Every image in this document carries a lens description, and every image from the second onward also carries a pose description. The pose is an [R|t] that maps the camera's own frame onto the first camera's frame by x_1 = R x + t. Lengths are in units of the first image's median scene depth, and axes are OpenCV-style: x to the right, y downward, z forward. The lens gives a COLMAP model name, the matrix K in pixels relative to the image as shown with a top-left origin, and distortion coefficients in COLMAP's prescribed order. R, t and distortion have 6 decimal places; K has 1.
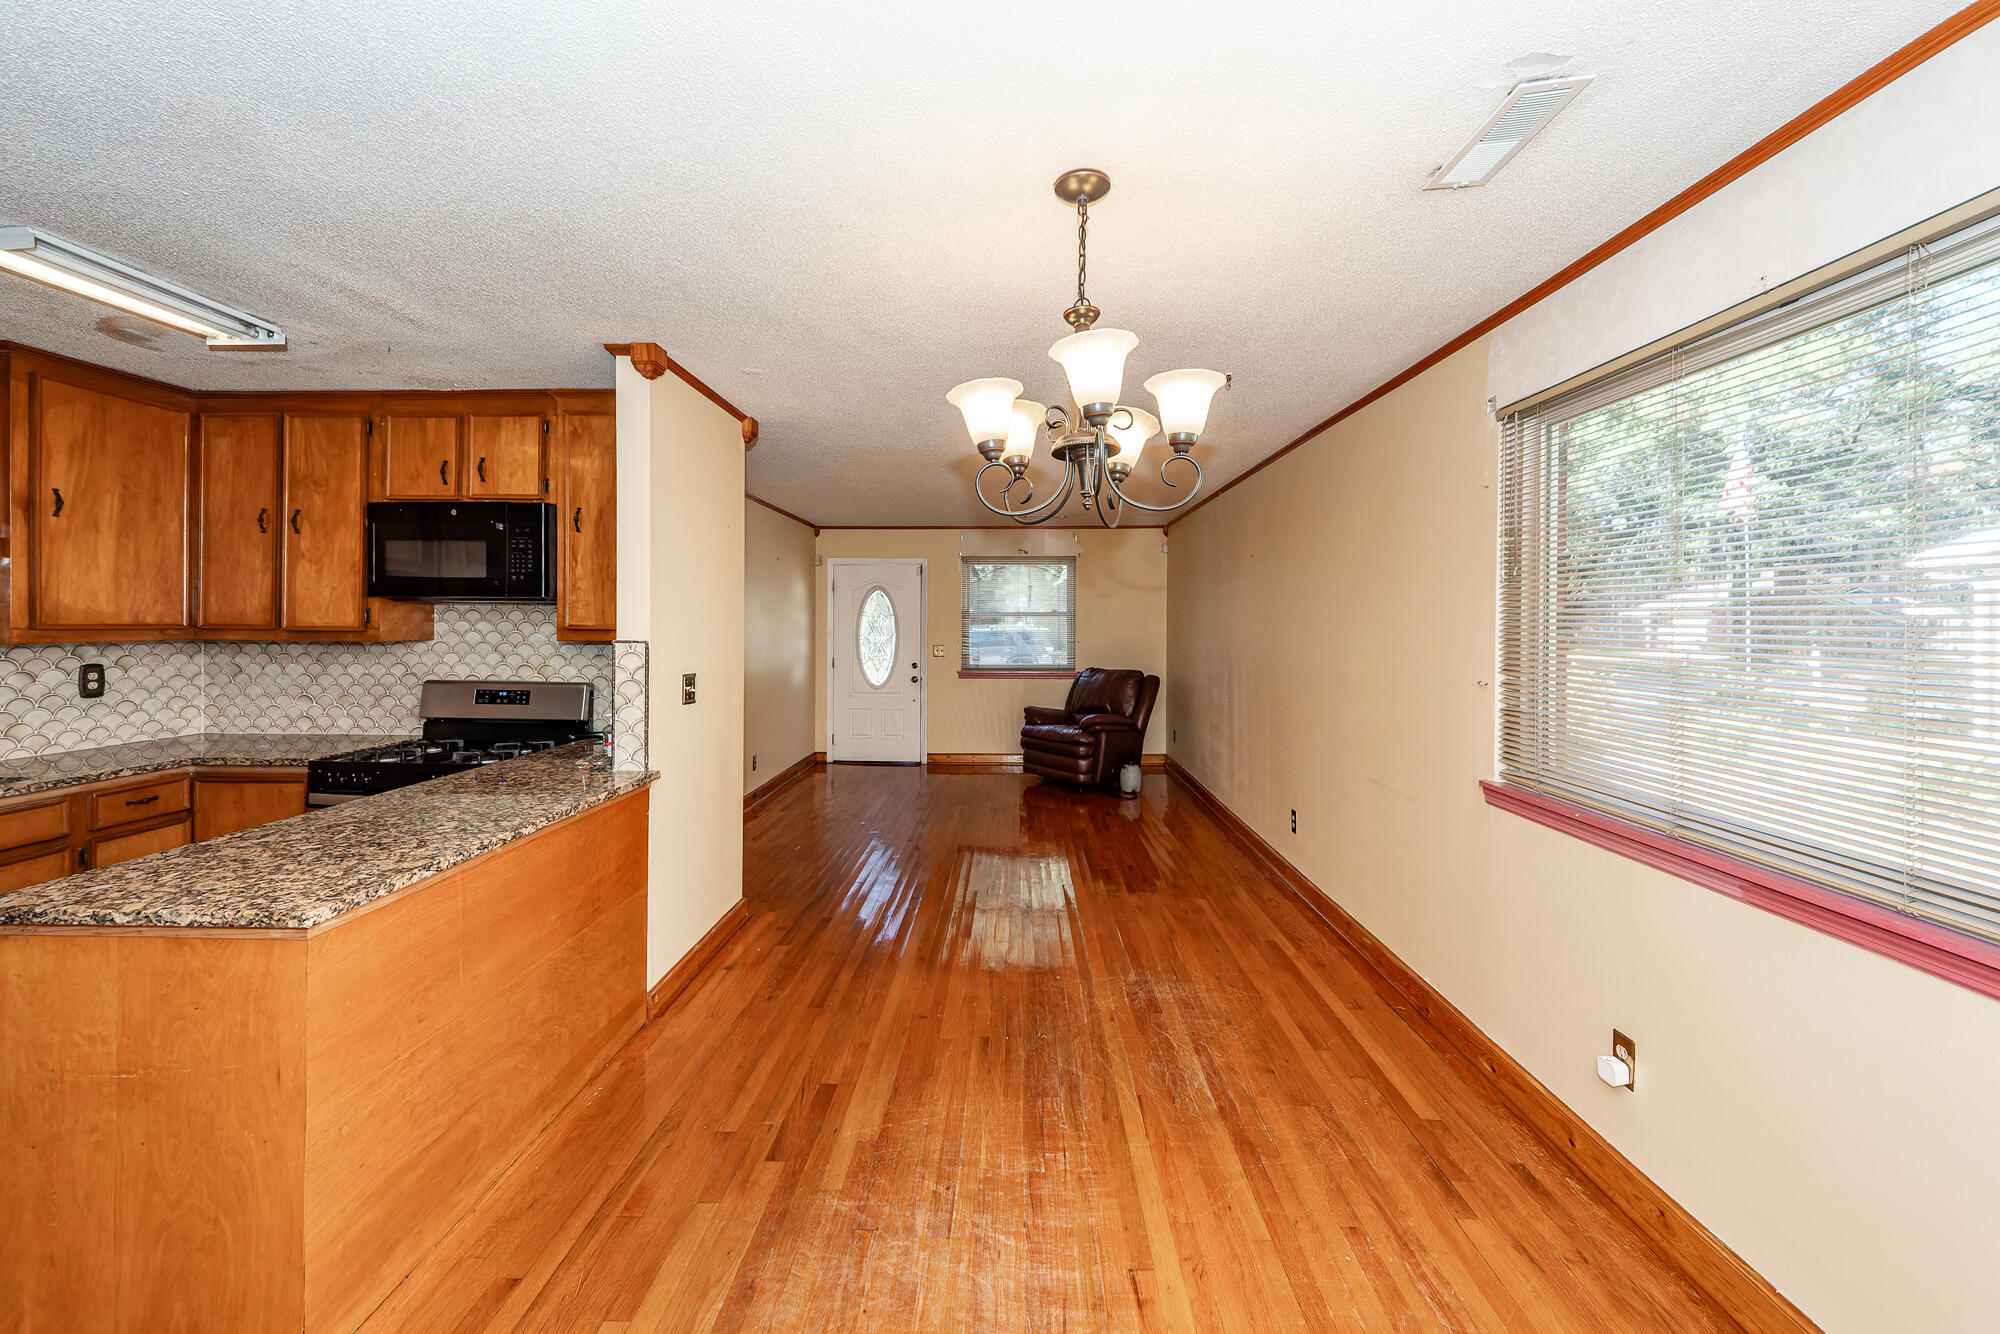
lens RADIAL K [[764.2, 0, 997.1], [0, 764.2, 630.5], [0, 0, 1]] dist [0.000828, 0.000282]
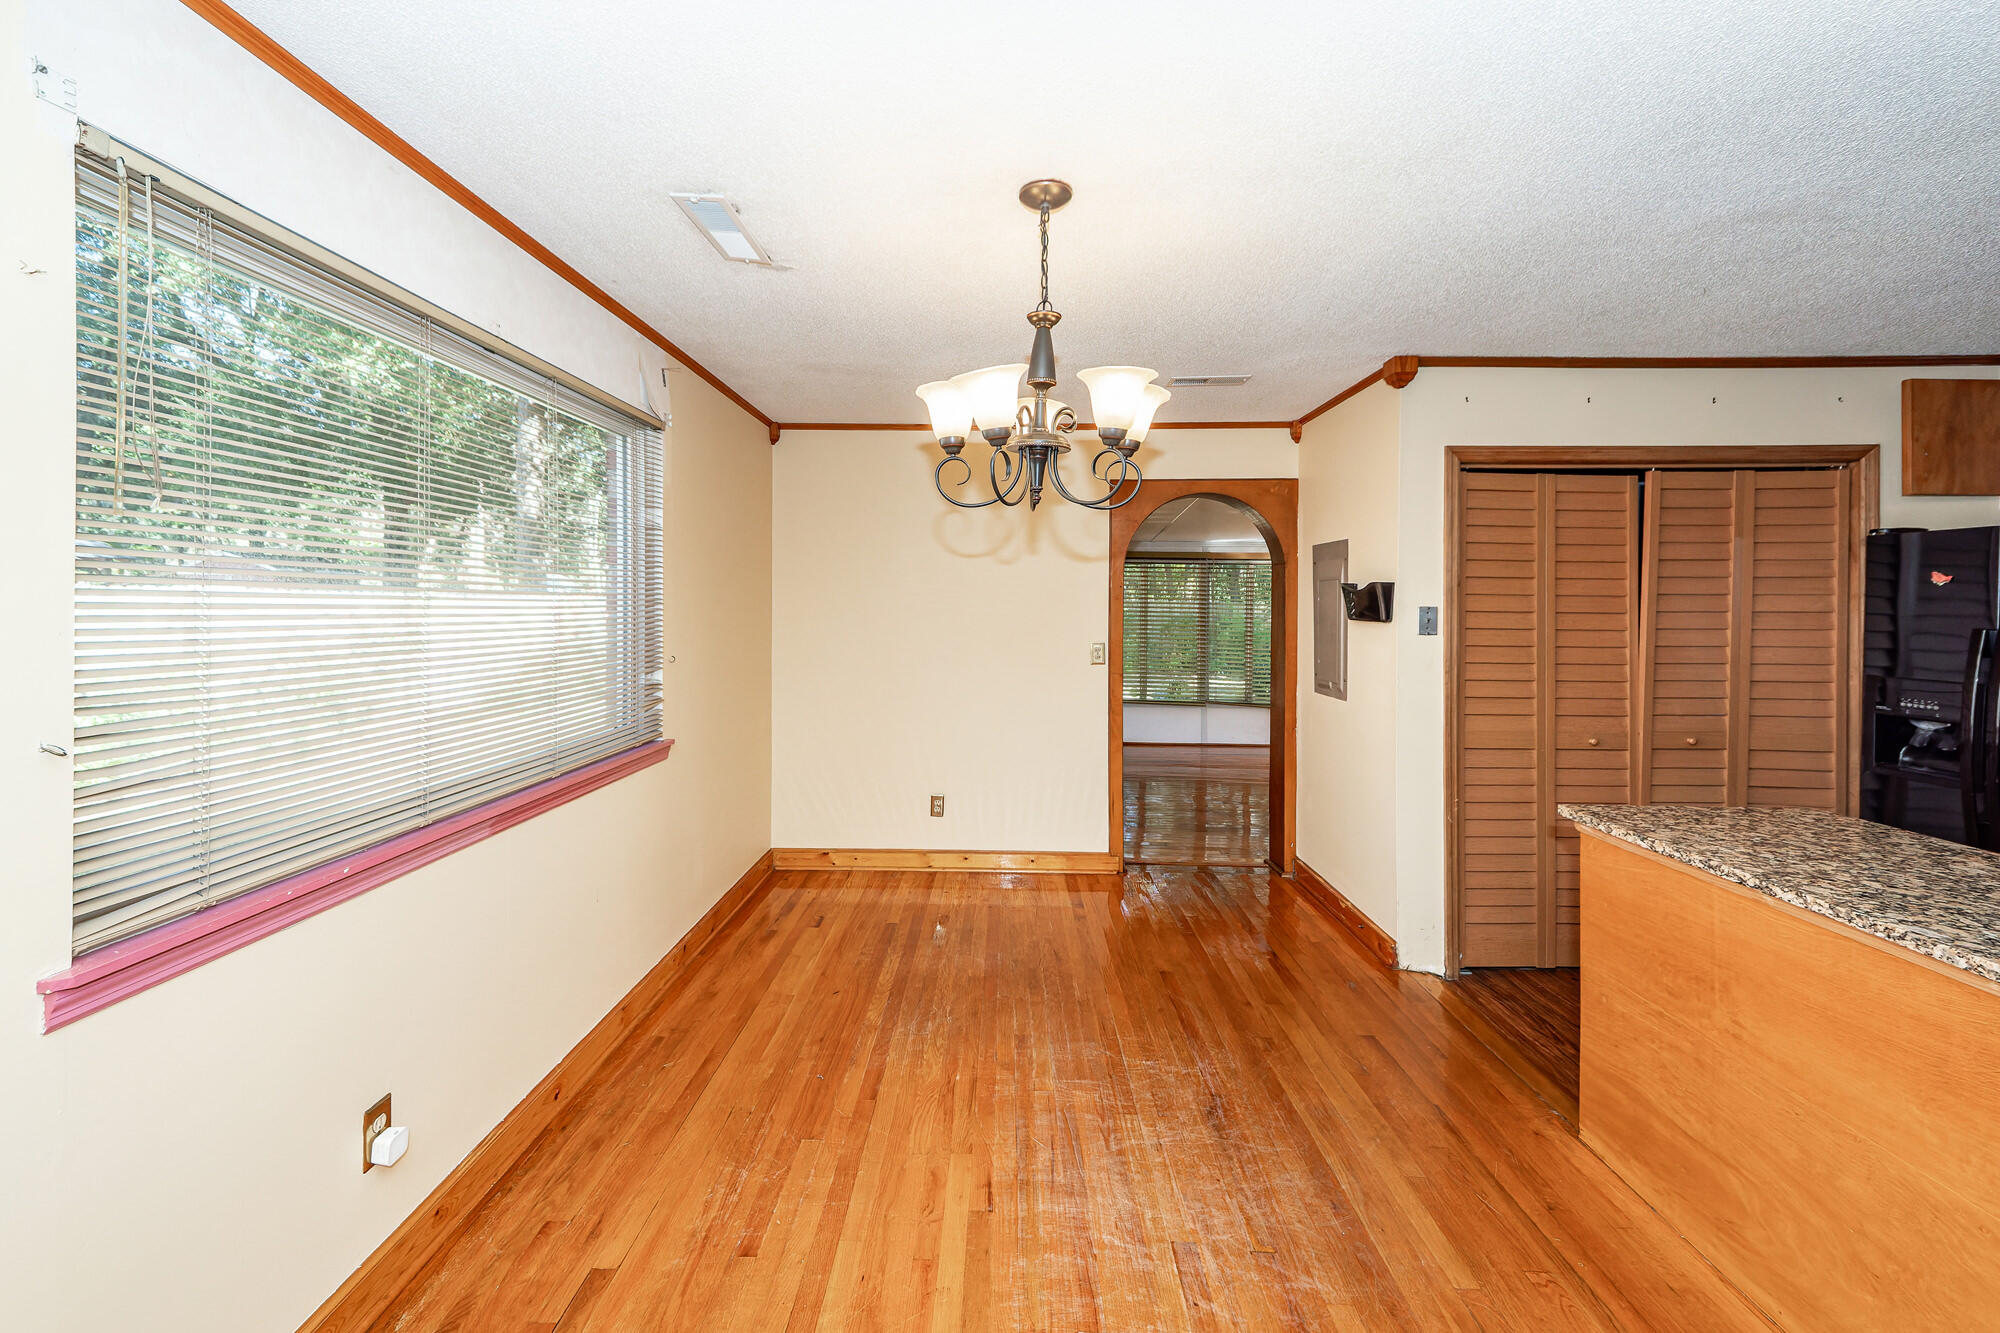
lens RADIAL K [[777.9, 0, 999.5], [0, 777.9, 595.8], [0, 0, 1]] dist [0.001390, 0.000294]
pose [[-0.999724, -0.008396, -0.021956, 0.105637], [-0.008420, 0.999964, 0.001018, -0.014591], [0.021947, 0.001202, -0.999758, 1.138122]]
